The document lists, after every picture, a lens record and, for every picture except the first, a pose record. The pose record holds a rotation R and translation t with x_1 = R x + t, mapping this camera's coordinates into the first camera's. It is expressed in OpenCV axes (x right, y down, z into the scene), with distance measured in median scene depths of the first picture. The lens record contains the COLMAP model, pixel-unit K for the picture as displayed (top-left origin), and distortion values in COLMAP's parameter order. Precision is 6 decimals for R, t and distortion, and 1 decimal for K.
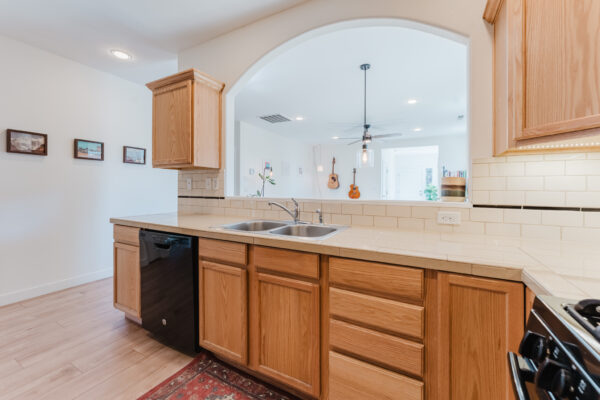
lens RADIAL K [[241.5, 0, 301.4], [0, 241.5, 191.1], [0, 0, 1]] dist [0.000844, 0.000133]
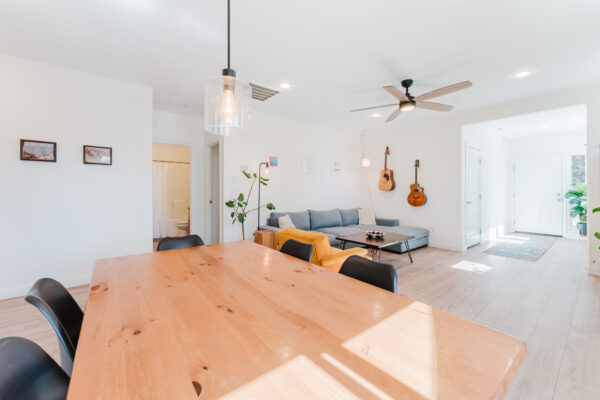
lens RADIAL K [[241.5, 0, 303.8], [0, 241.5, 190.7], [0, 0, 1]] dist [0.000844, 0.000133]
pose [[0.918701, -0.009525, -0.394839, 0.283941], [0.003097, 0.999852, -0.016915, 0.001291], [0.394942, 0.014317, 0.918595, 0.385245]]
